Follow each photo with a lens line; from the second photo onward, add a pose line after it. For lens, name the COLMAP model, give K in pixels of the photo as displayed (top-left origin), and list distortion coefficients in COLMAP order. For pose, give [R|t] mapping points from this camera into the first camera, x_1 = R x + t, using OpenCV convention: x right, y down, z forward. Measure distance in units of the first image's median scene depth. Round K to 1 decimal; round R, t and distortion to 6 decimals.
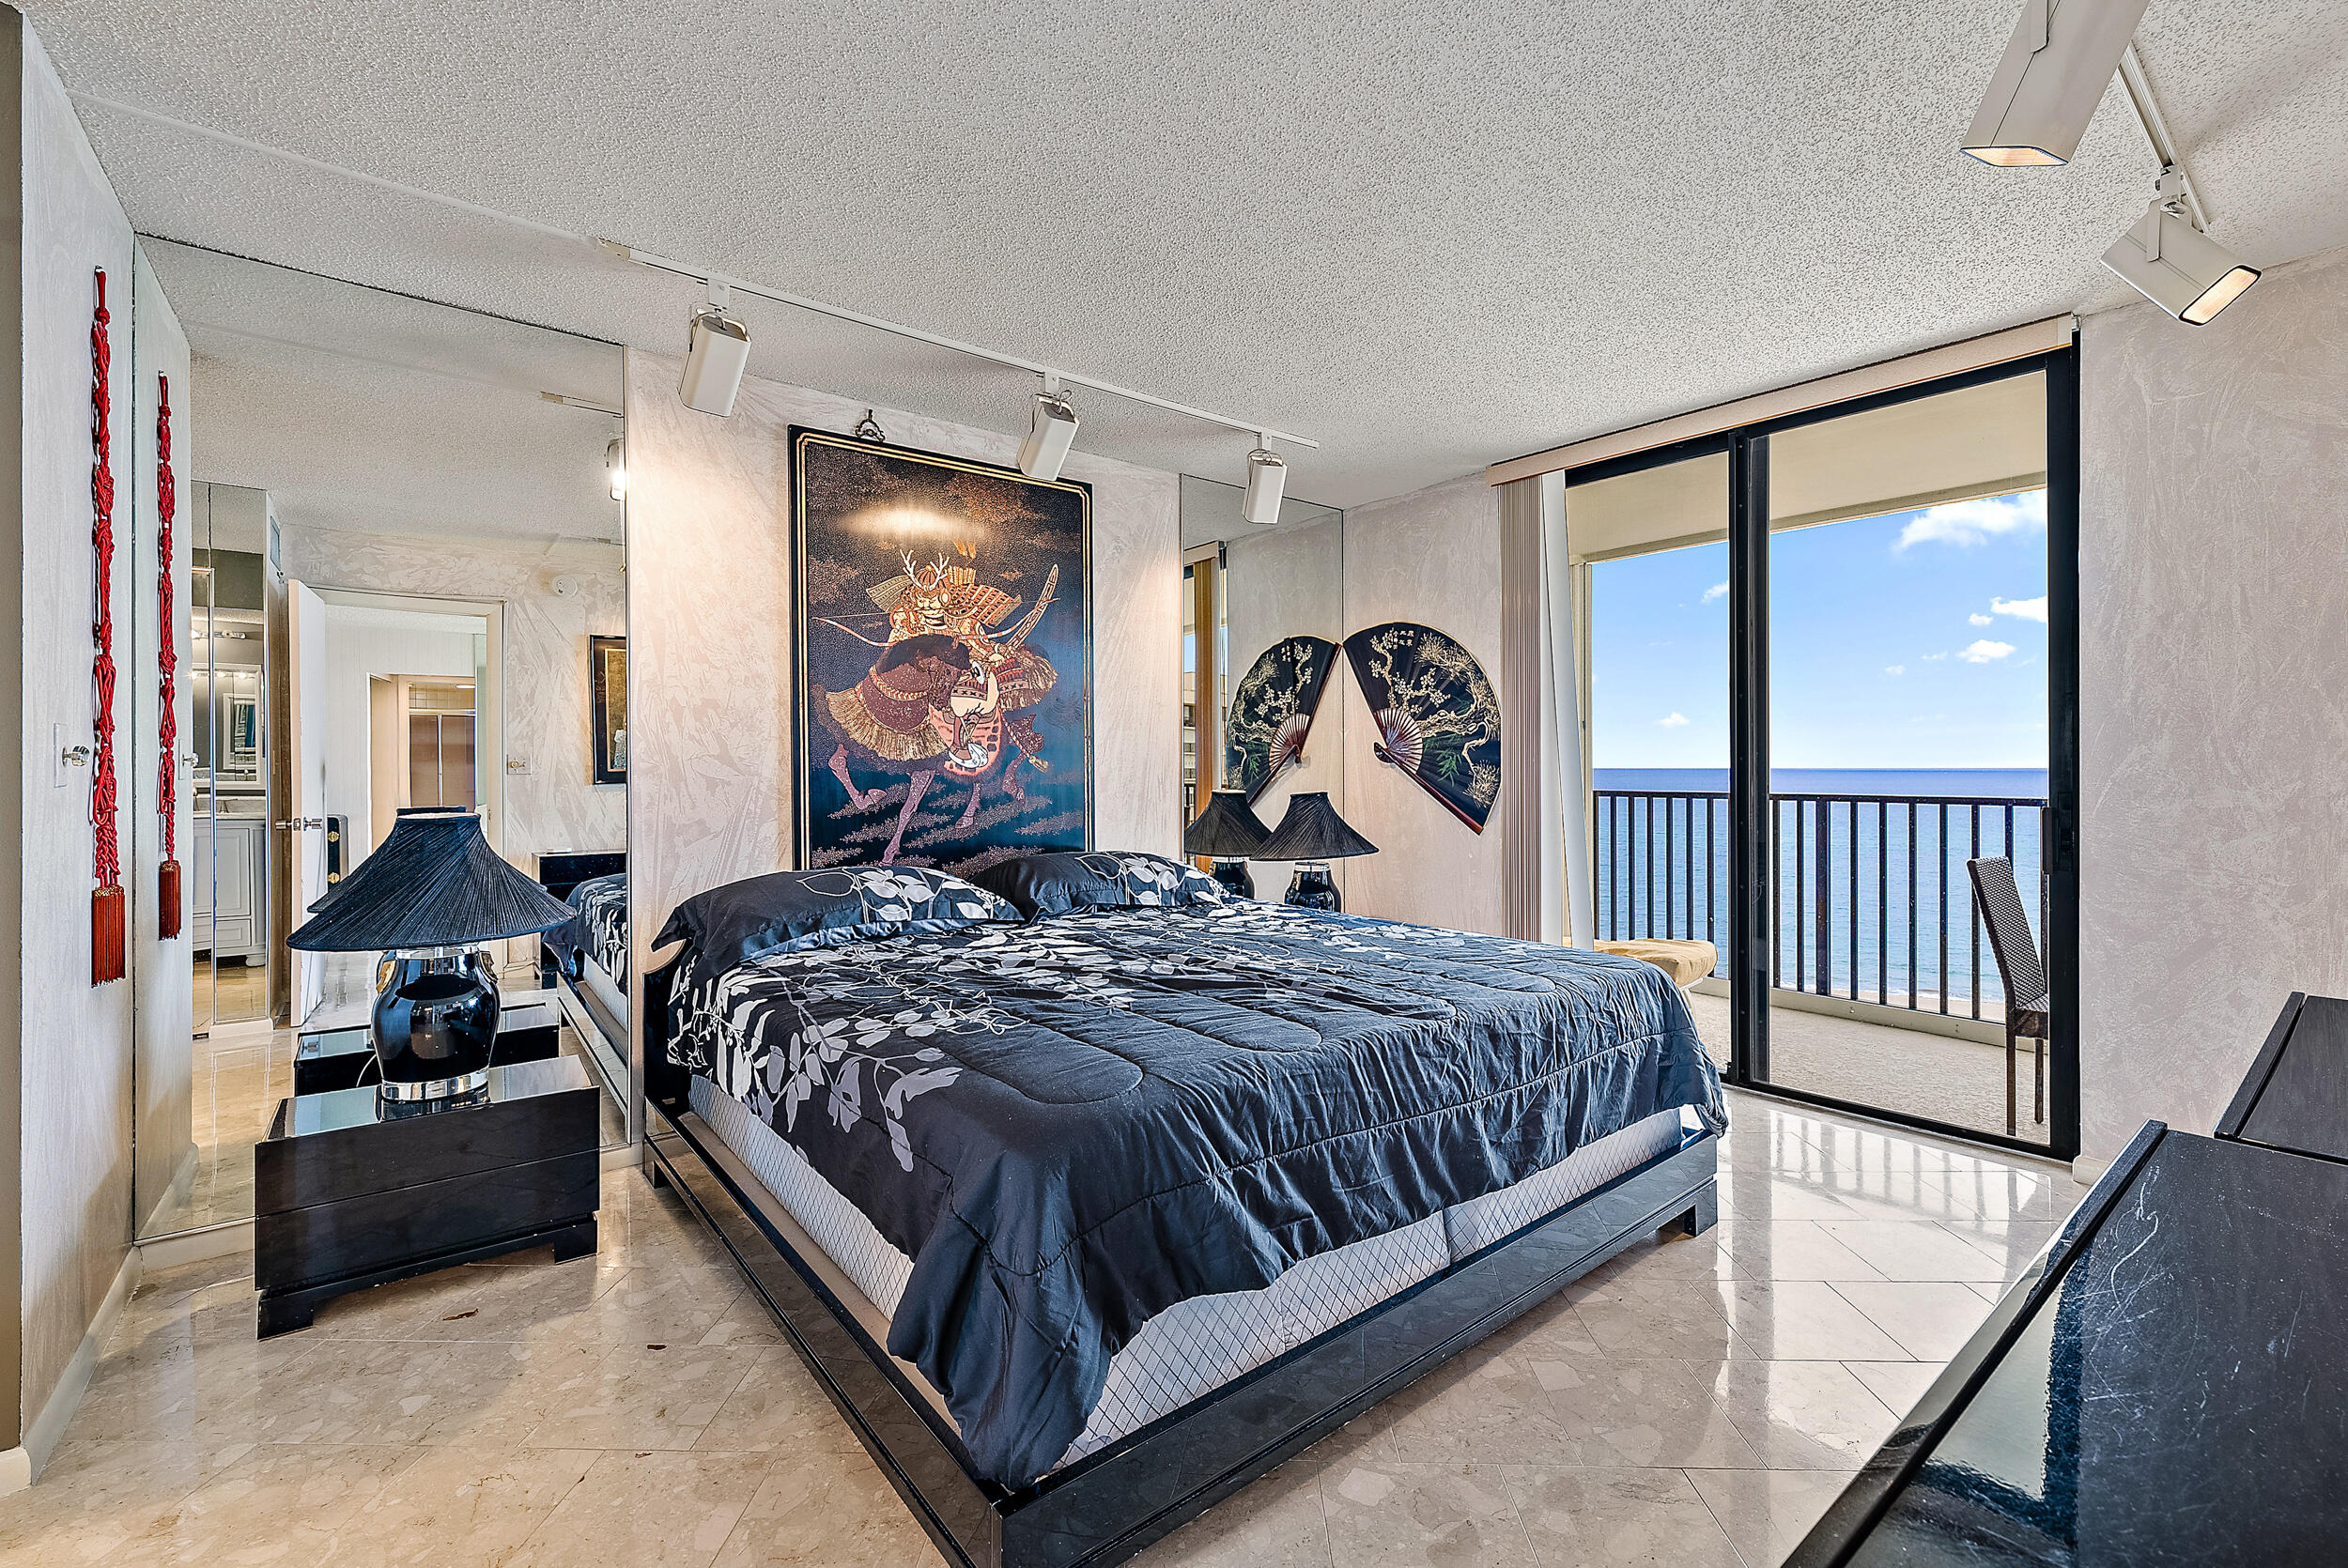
lens RADIAL K [[979.4, 0, 1212.9], [0, 979.4, 771.2], [0, 0, 1]] dist [0.002363, -0.000772]
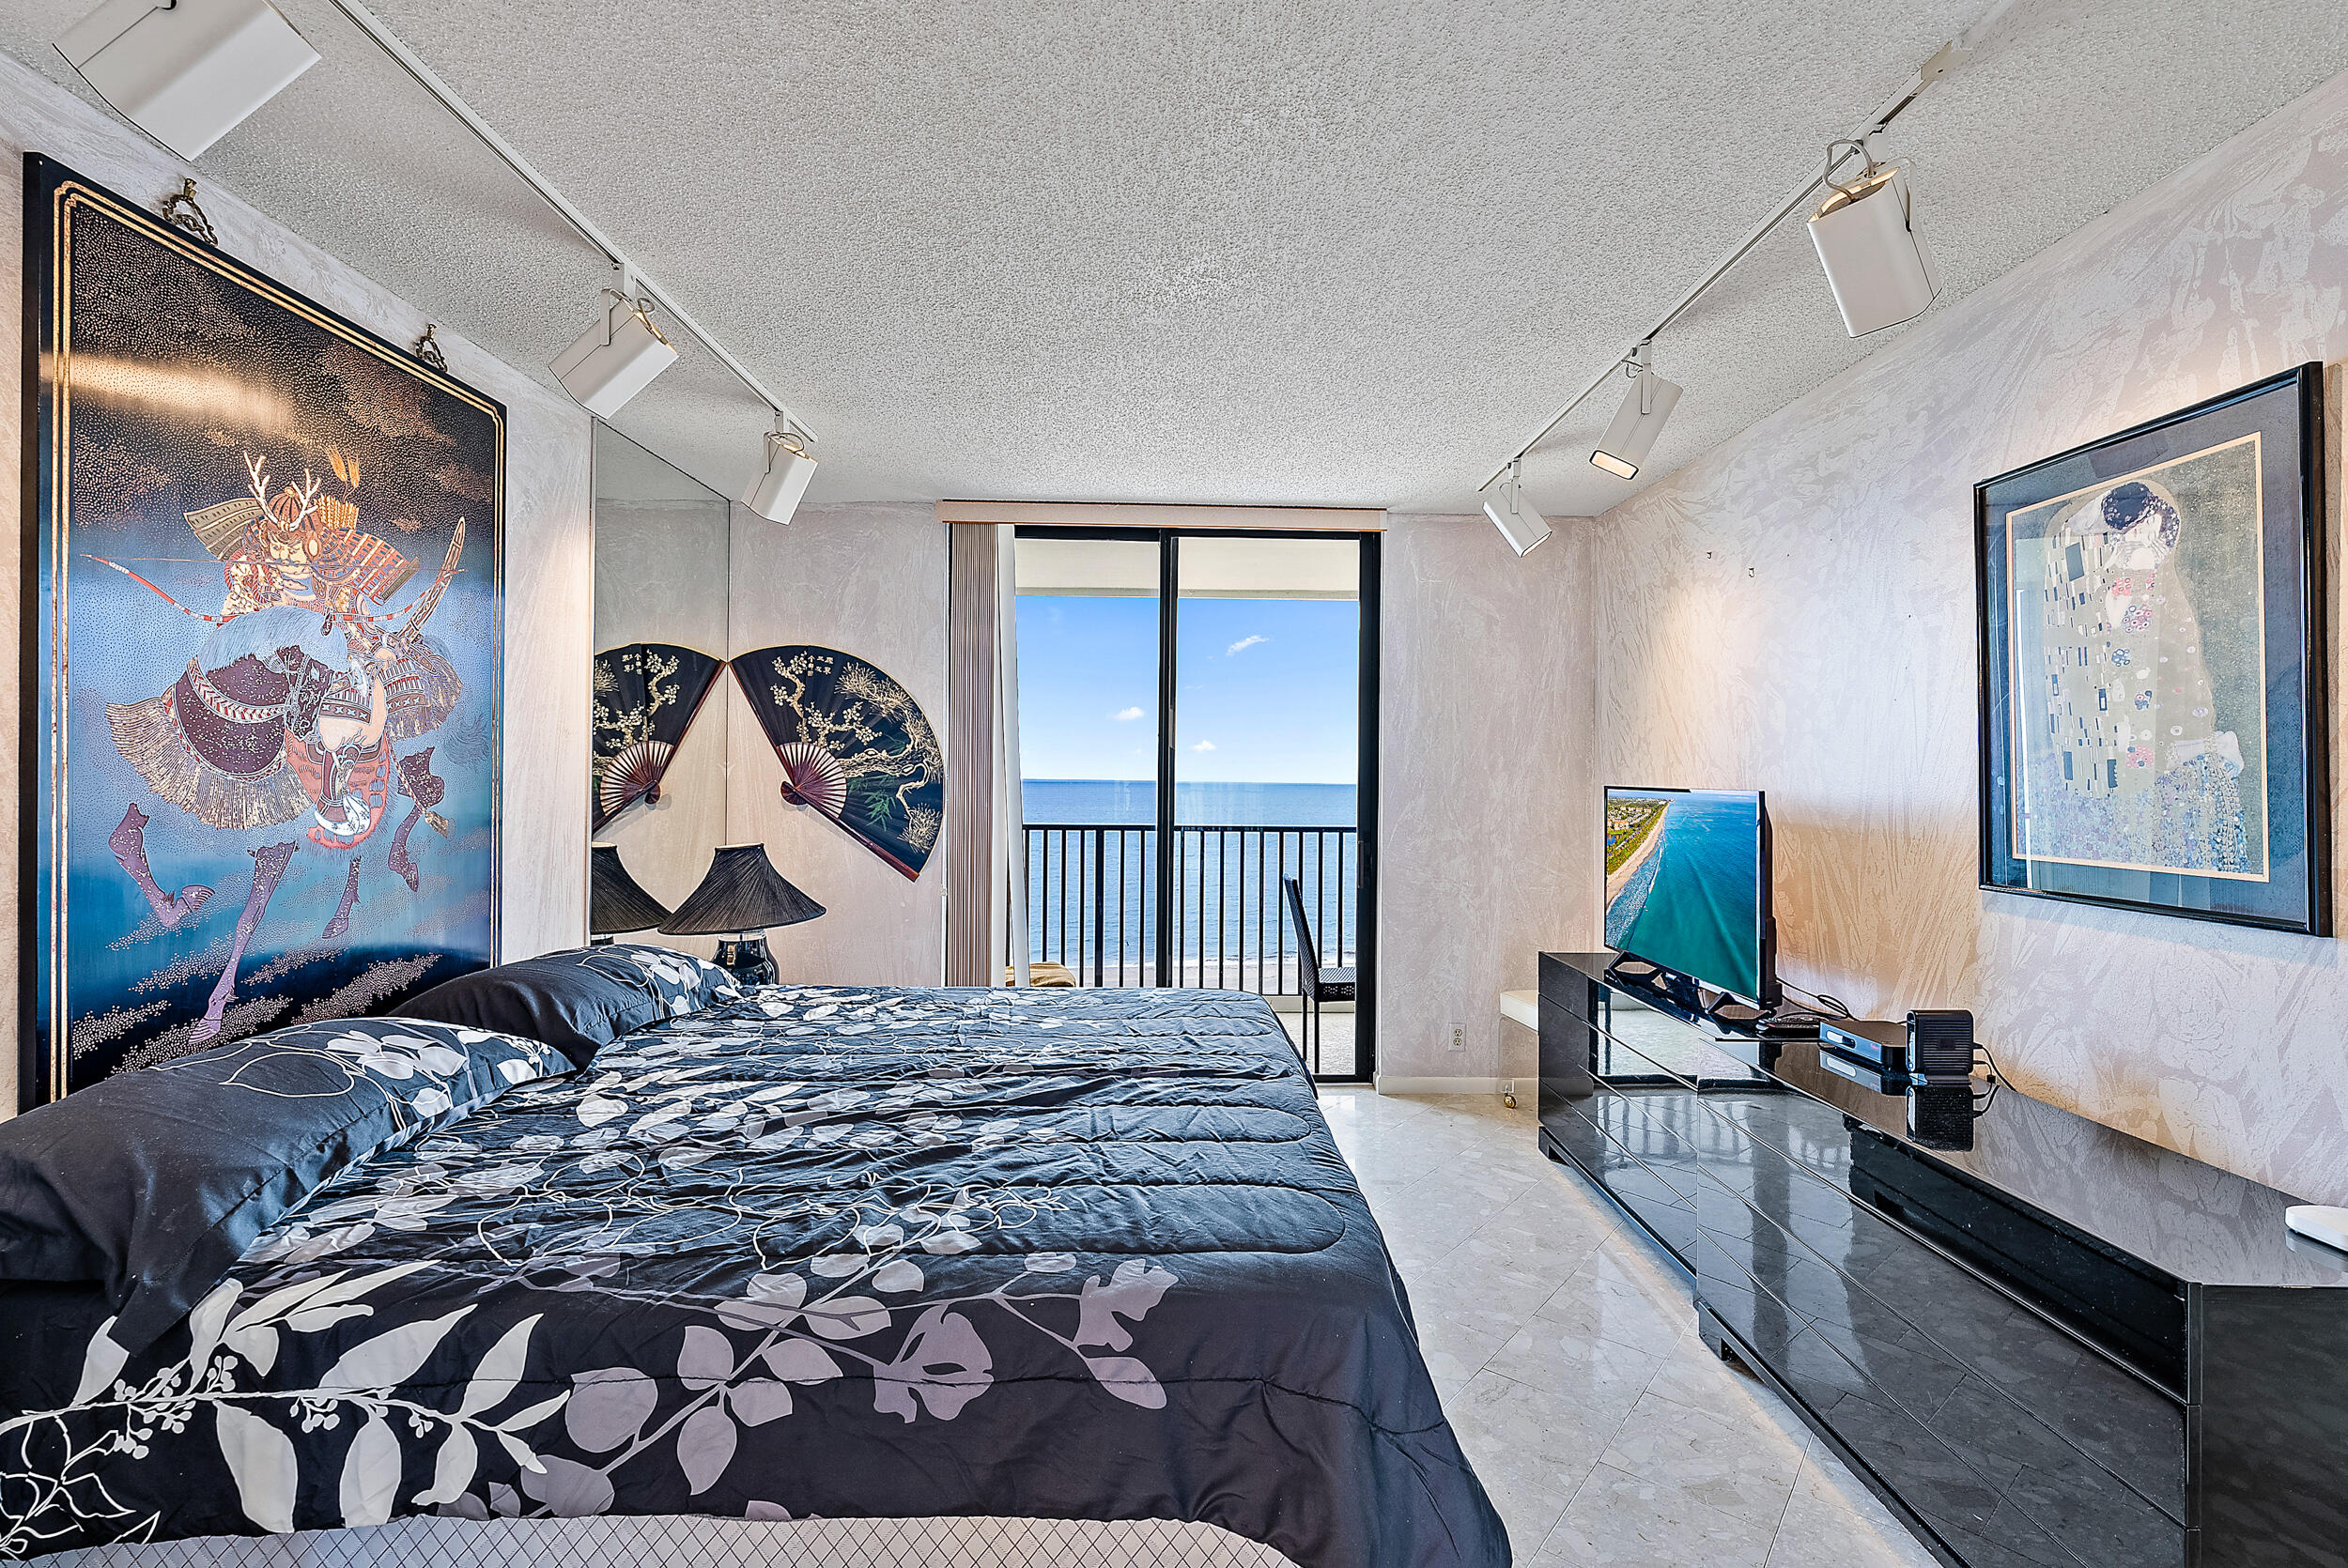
lens RADIAL K [[1030.2, 0, 1171.2], [0, 1030.2, 775.1], [0, 0, 1]] dist [-0.001253, -0.000327]
pose [[0.627082, 0.010315, 0.778885, -0.496899], [-0.007193, 0.999946, -0.007452, -0.046727], [-0.778920, -0.000929, 0.627123, 0.251547]]
